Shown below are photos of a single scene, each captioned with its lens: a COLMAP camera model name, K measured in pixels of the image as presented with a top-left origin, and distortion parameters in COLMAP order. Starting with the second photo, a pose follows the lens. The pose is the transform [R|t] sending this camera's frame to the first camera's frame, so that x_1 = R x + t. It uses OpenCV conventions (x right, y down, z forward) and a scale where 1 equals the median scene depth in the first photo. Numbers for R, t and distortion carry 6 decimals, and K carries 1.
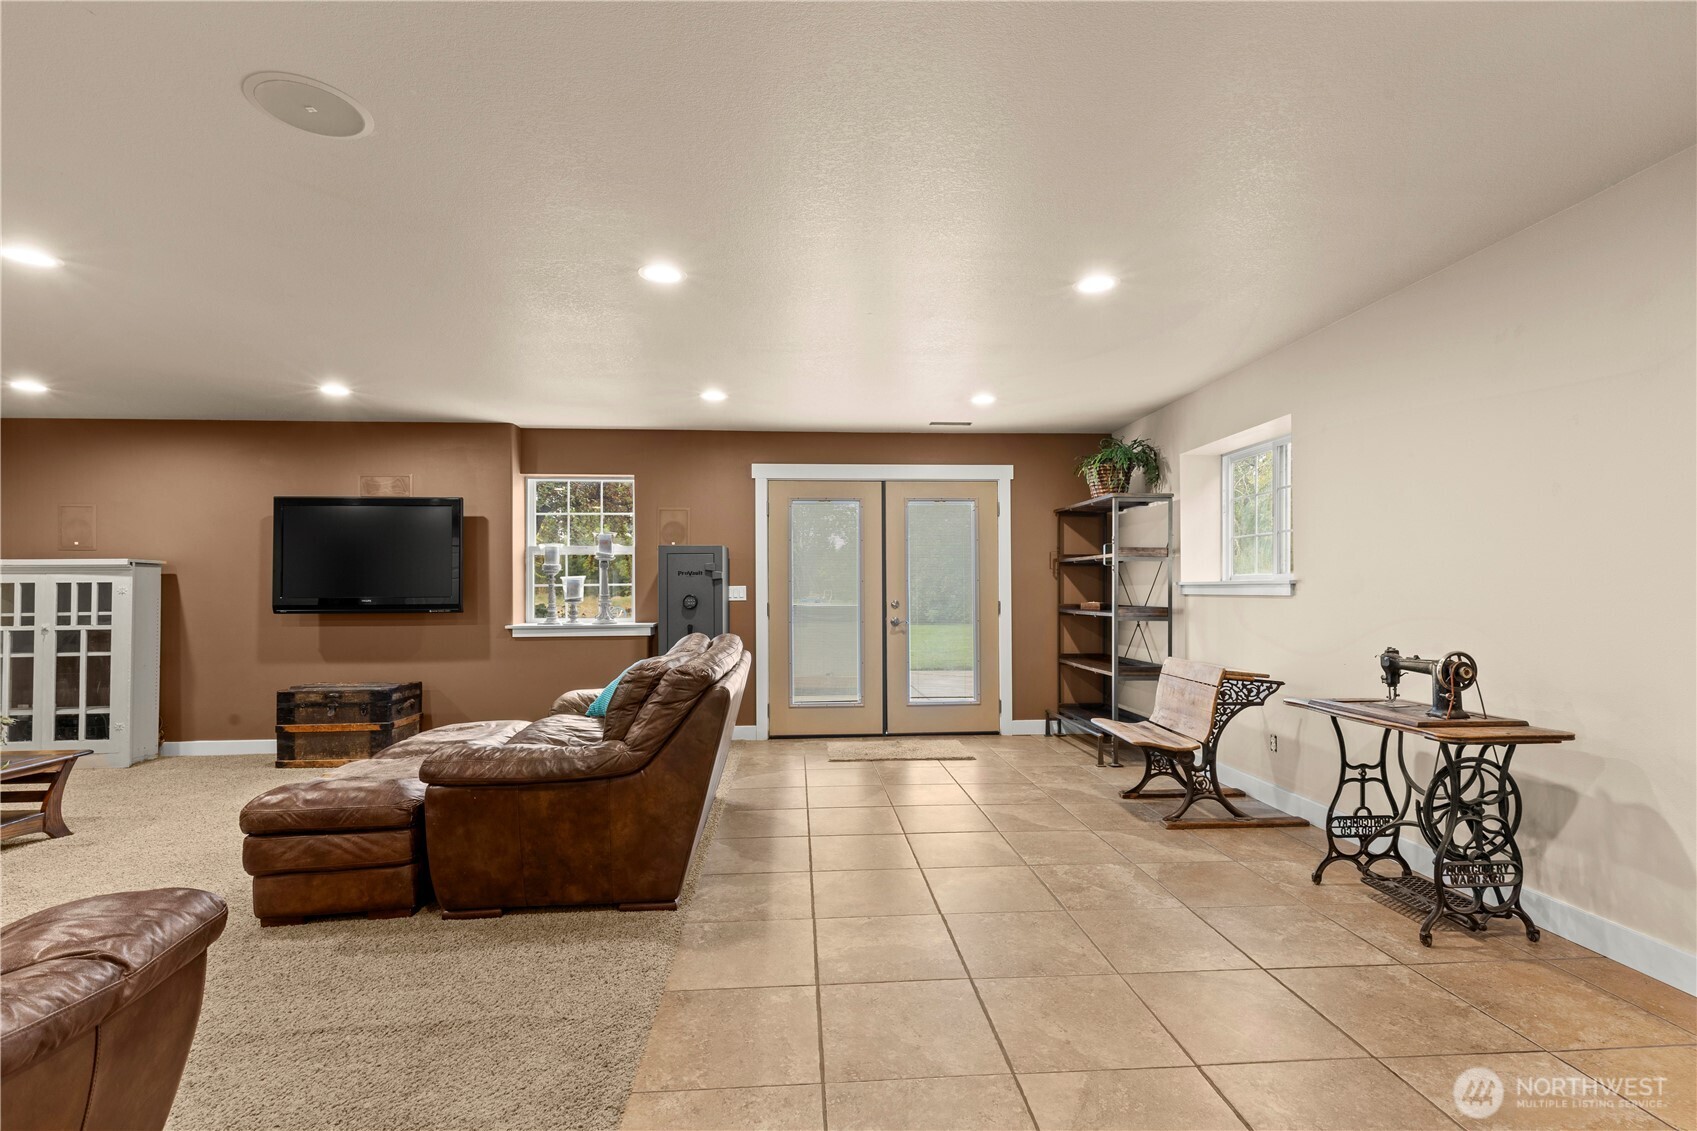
lens RADIAL K [[778.0, 0, 842.0], [0, 778.0, 569.6], [0, 0, 1]] dist [0.004802, 0.000561]
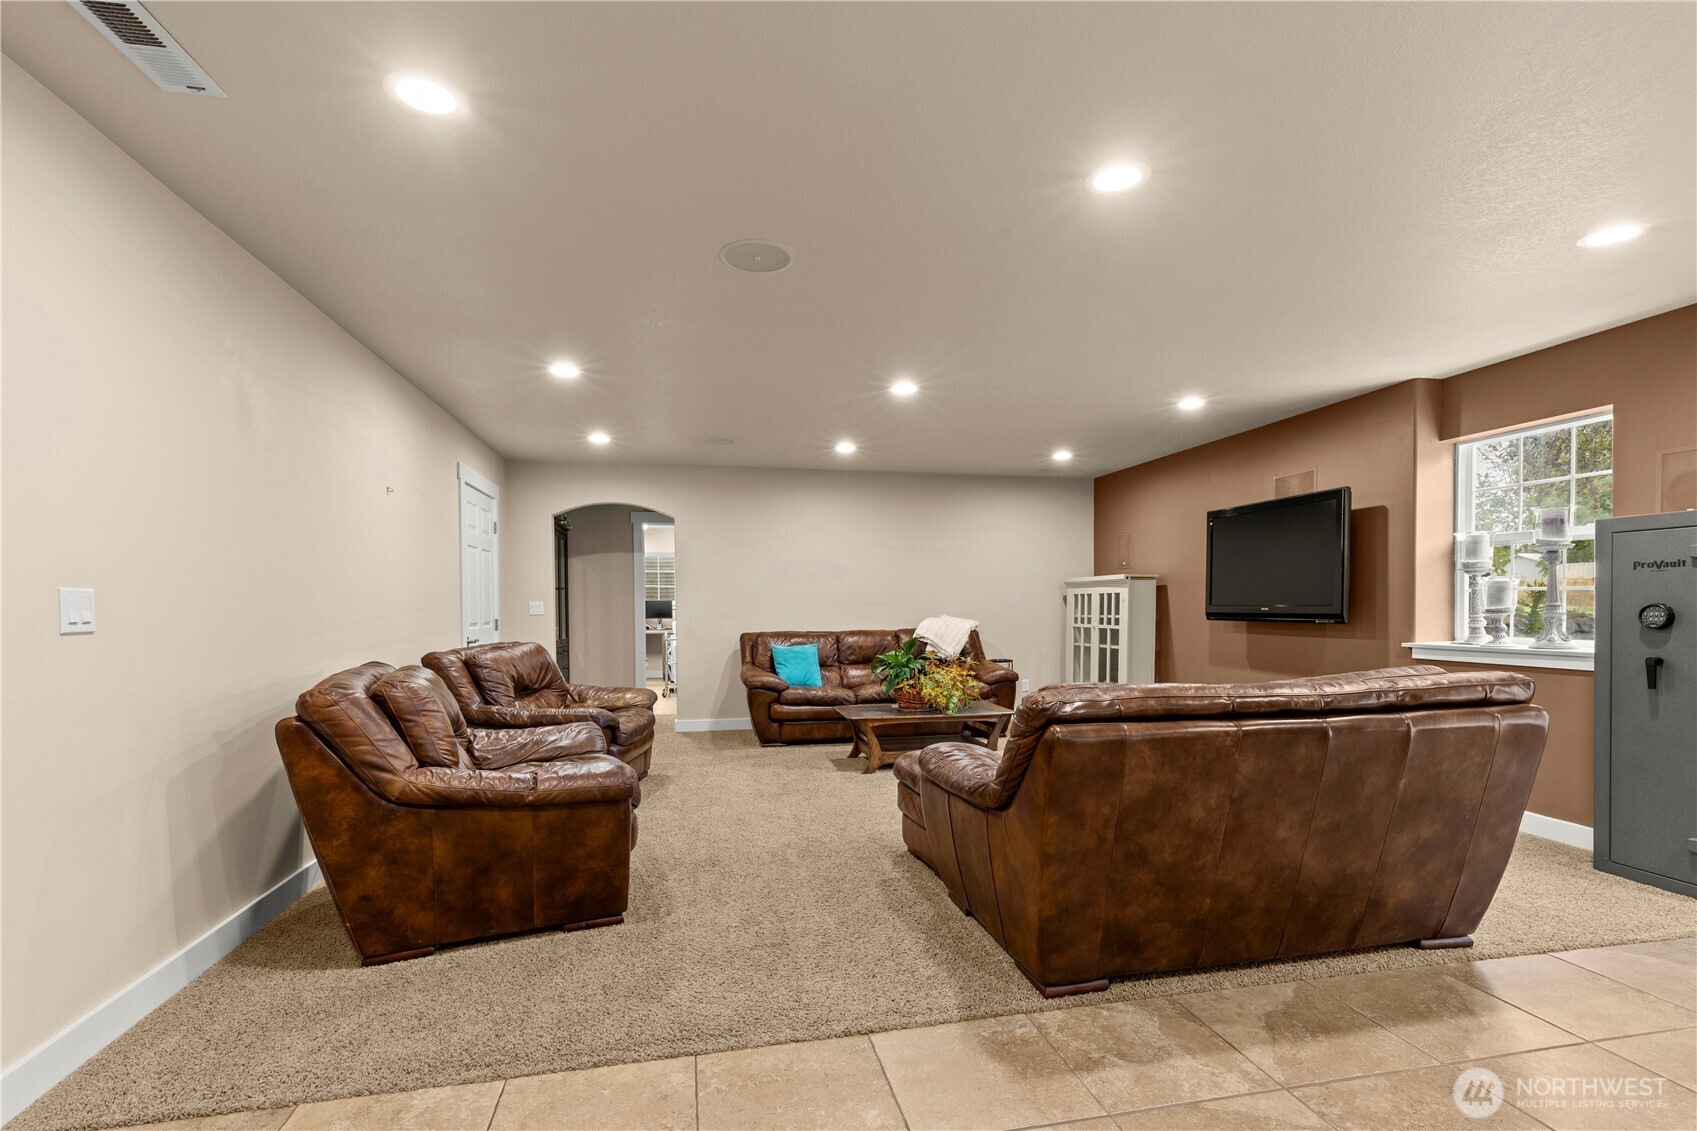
lens RADIAL K [[778.0, 0, 847.1], [0, 778.0, 620.5], [0, 0, 1]] dist [0.004802, 0.000561]
pose [[0.138880, 0.024545, -0.990005, 0.274082], [0.029886, 0.999134, 0.028963, 0.010896], [0.989858, -0.033610, 0.138026, 0.357094]]
